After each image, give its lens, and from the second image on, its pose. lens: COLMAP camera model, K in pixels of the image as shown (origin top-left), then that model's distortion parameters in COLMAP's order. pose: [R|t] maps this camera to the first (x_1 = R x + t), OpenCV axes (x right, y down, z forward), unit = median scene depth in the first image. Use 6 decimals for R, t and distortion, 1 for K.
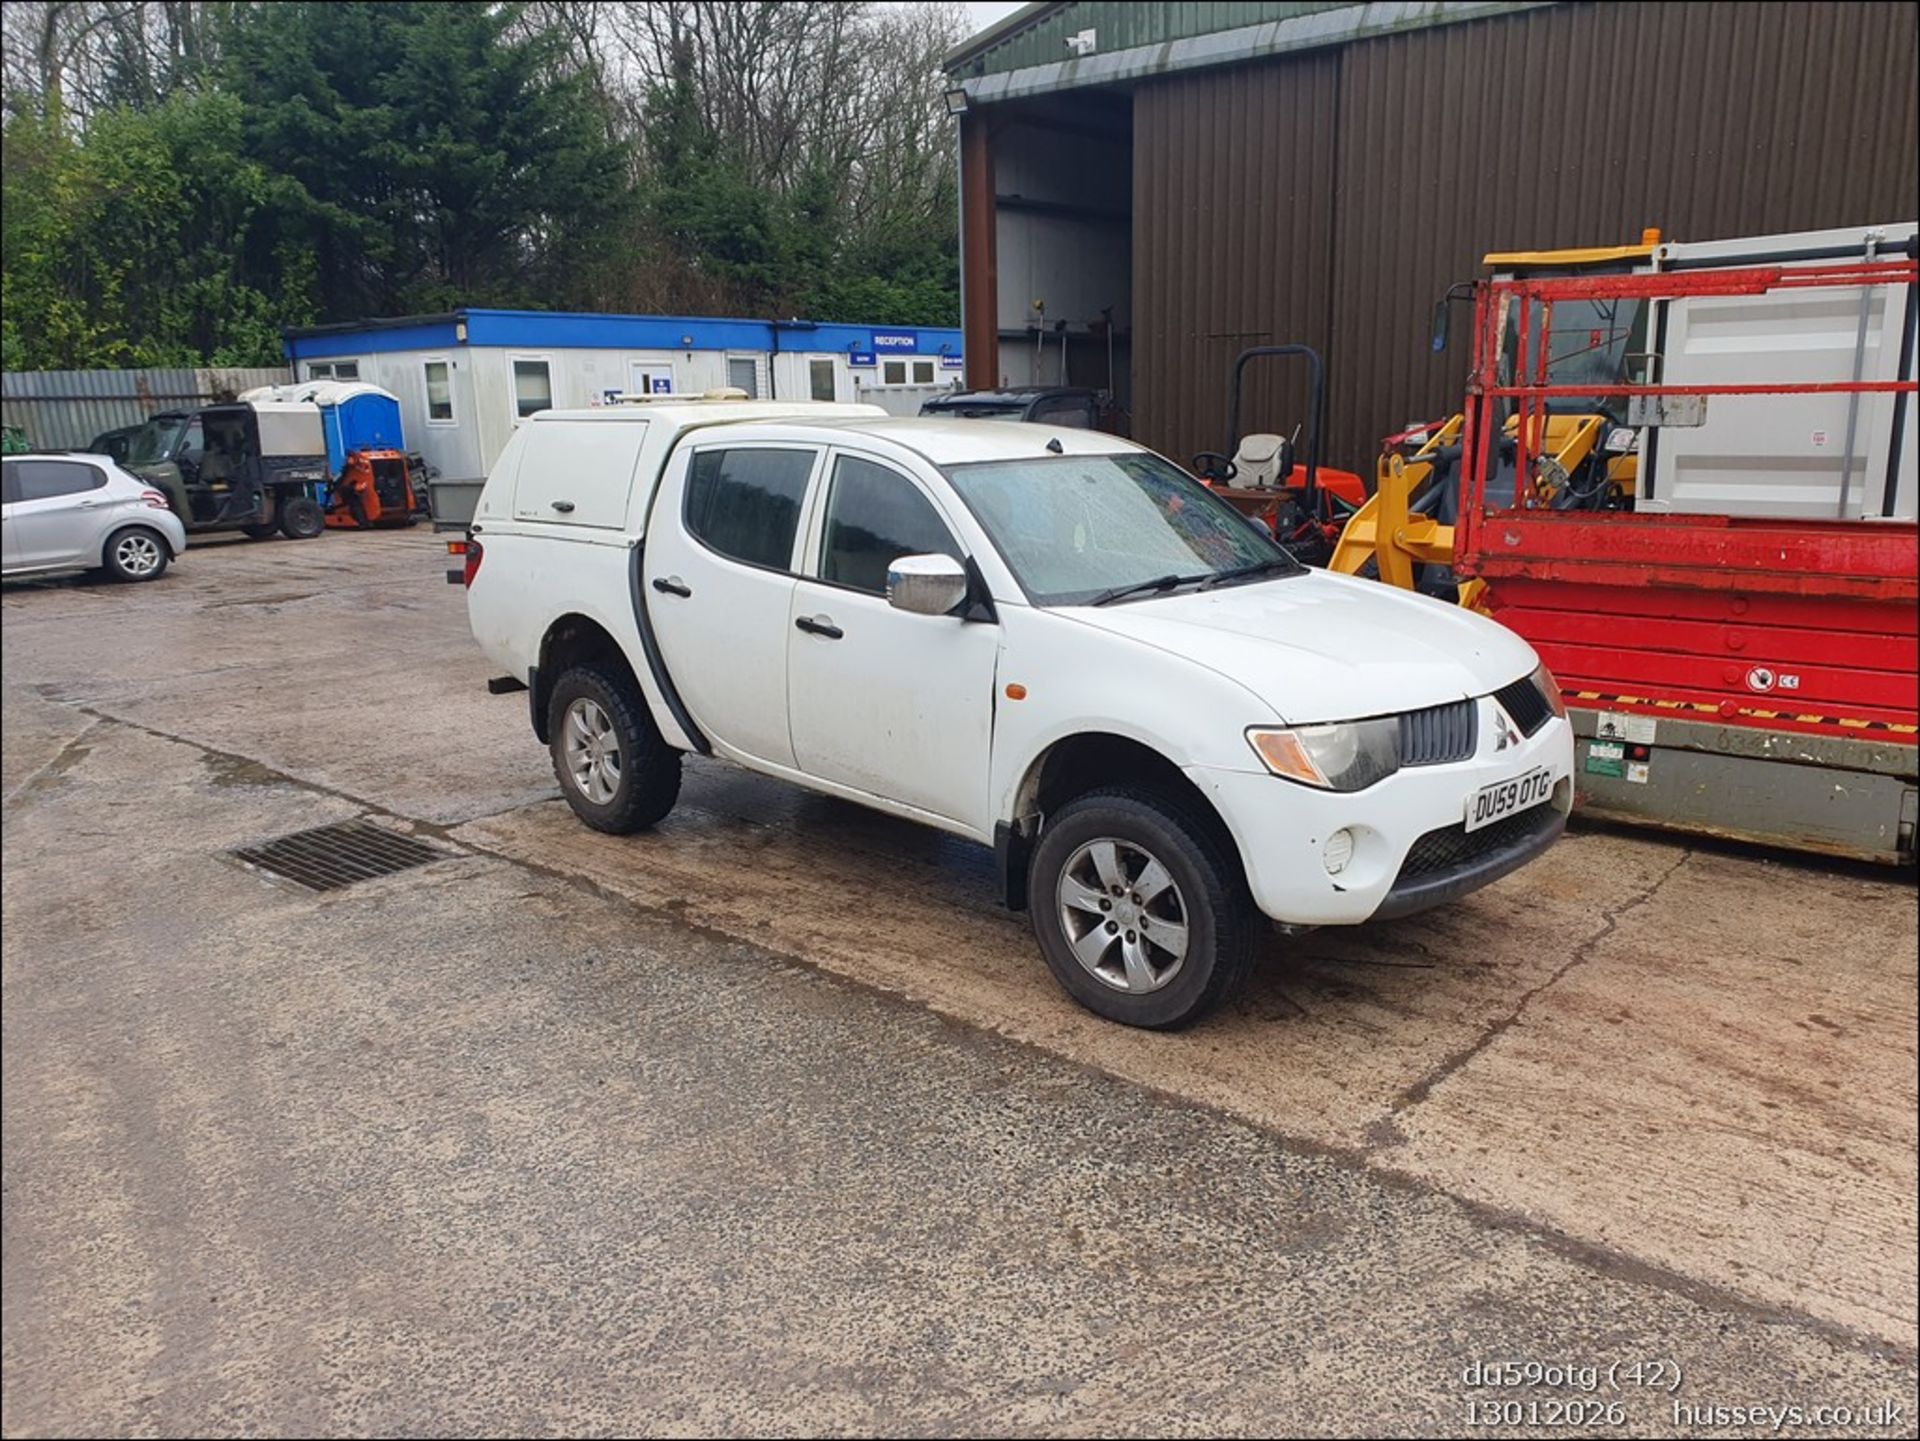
lens RADIAL K [[1489.8, 0, 988.8], [0, 1489.8, 713.5], [0, 0, 1]] dist [0.031896, -0.015956]
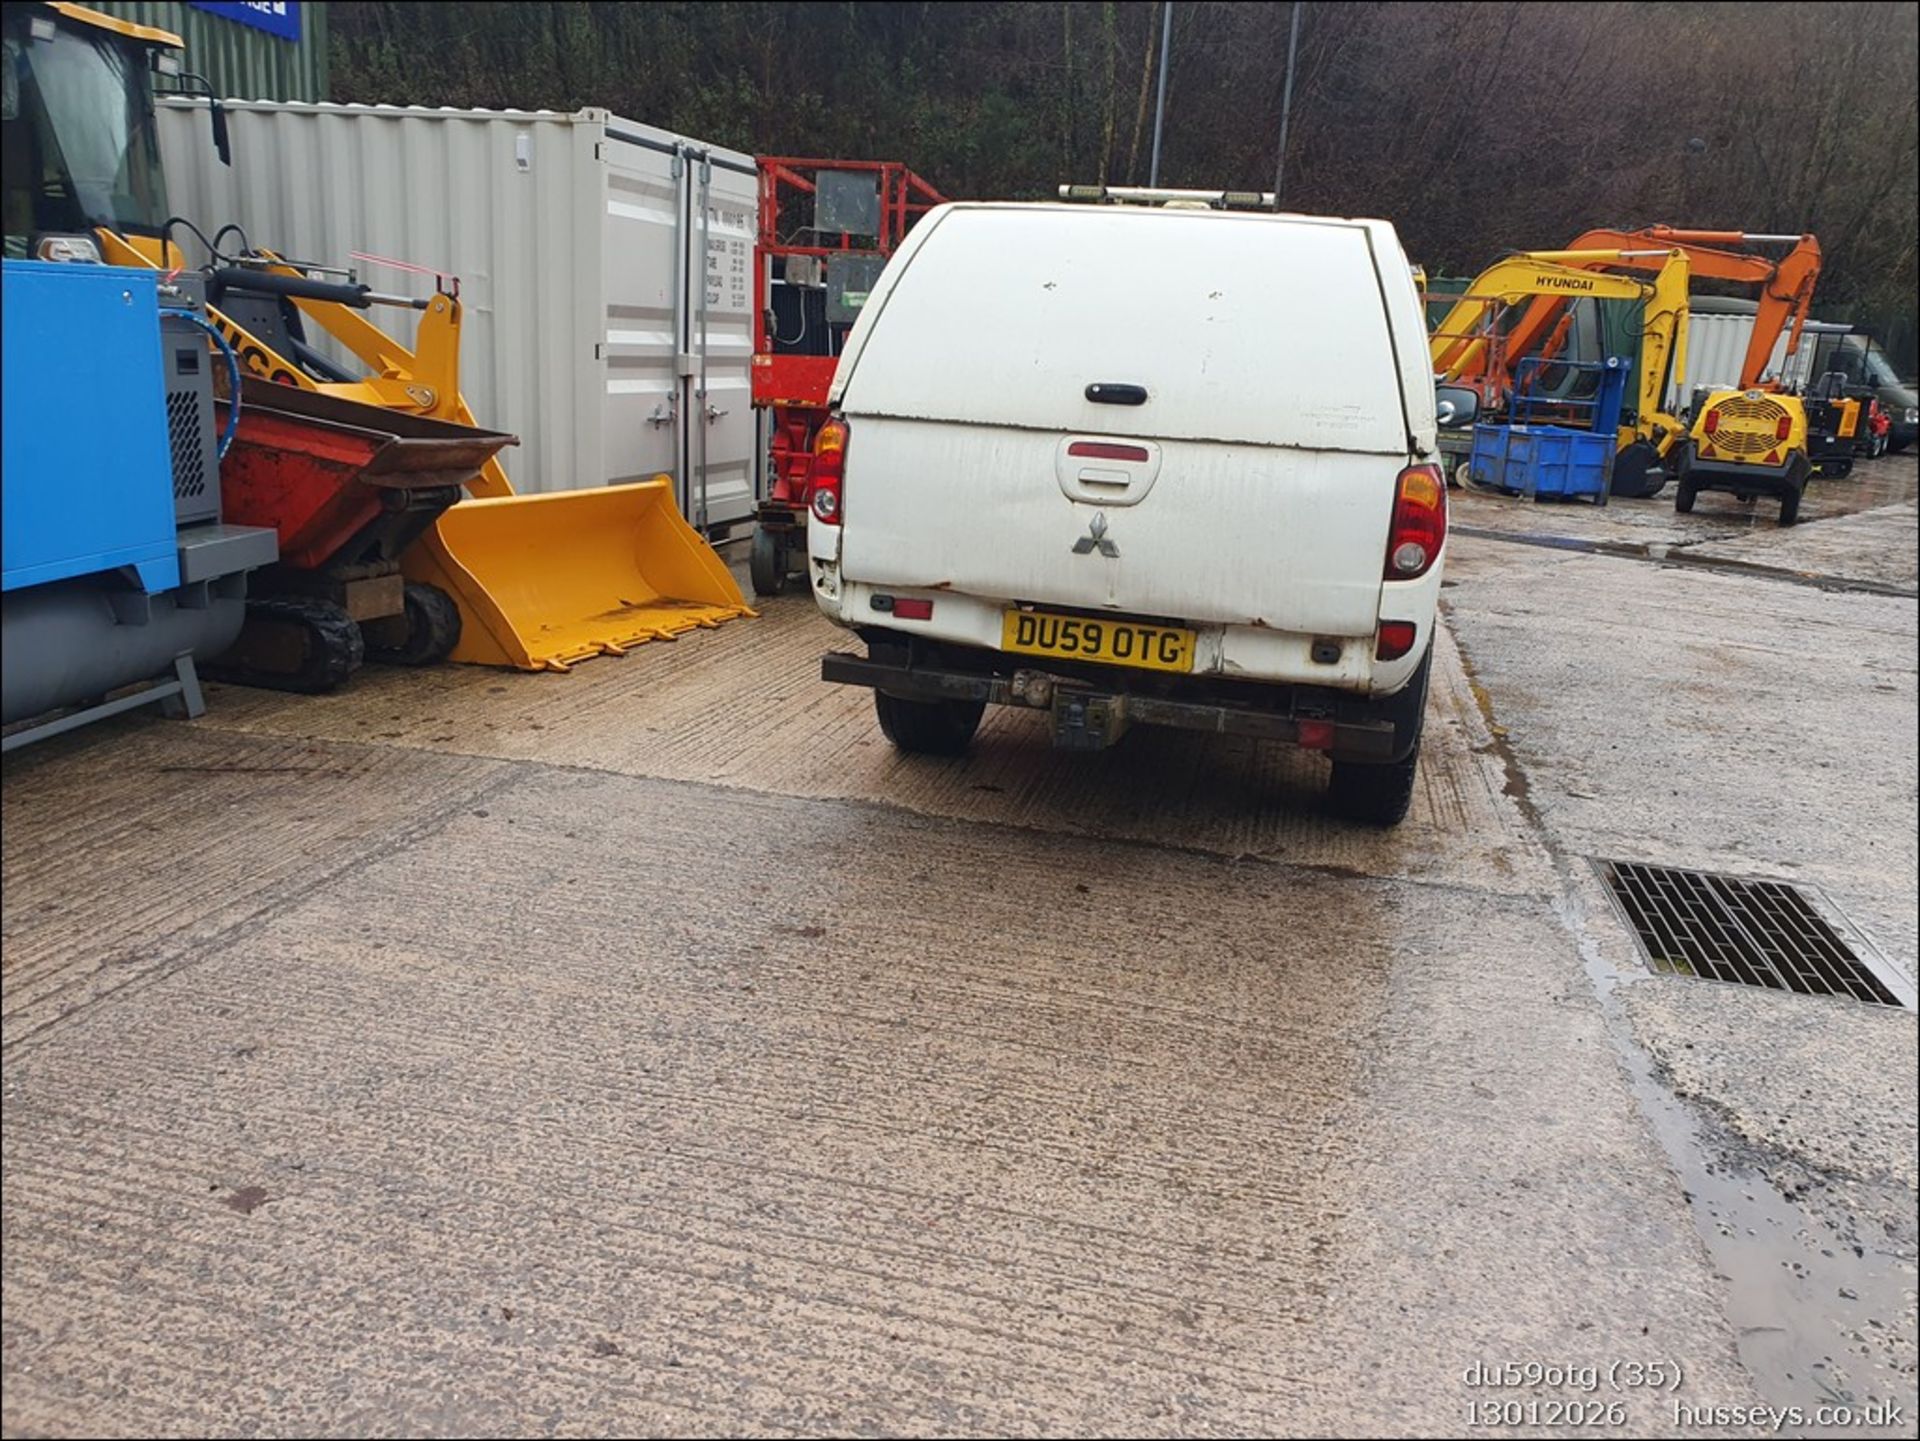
lens RADIAL K [[1489.8, 0, 992.2], [0, 1489.8, 701.1], [0, 0, 1]] dist [0.031896, -0.015956]
pose [[-0.503576, -0.218091, 0.835971, -0.928205], [0.127032, 0.938406, 0.321337, -0.291446], [-0.854561, 0.268012, -0.444854, 1.791646]]
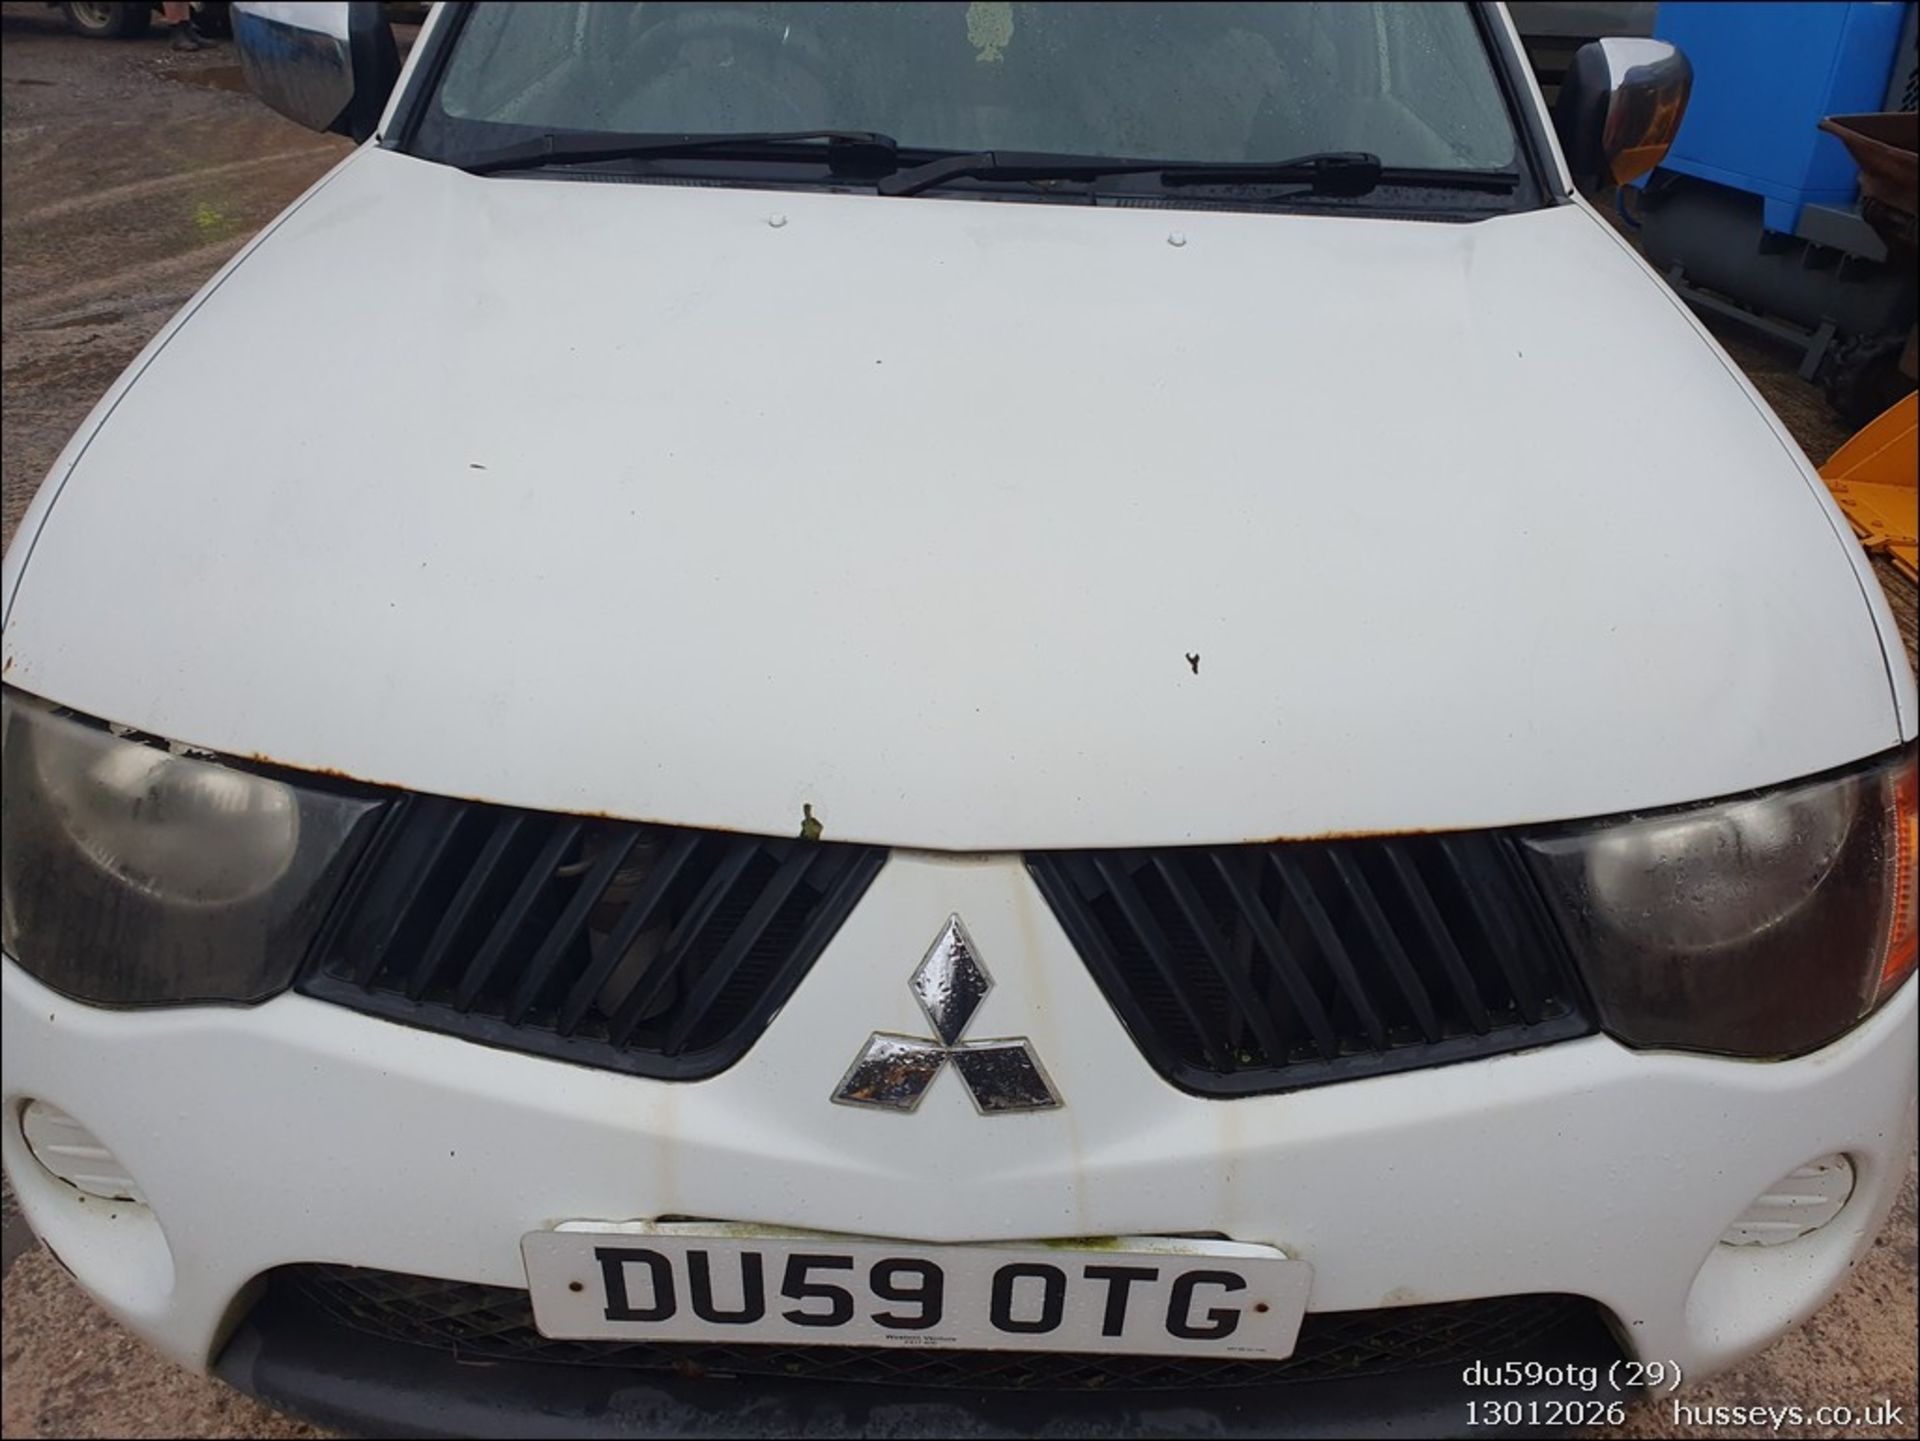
lens RADIAL K [[1489.8, 0, 975.9], [0, 1489.8, 725.2], [0, 0, 1]] dist [0.031896, -0.015956]
pose [[0.716493, 0.378611, -0.585911, 0.362931], [-0.197105, 0.915553, 0.350589, -0.085407], [0.669170, -0.135708, 0.730613, 0.672463]]
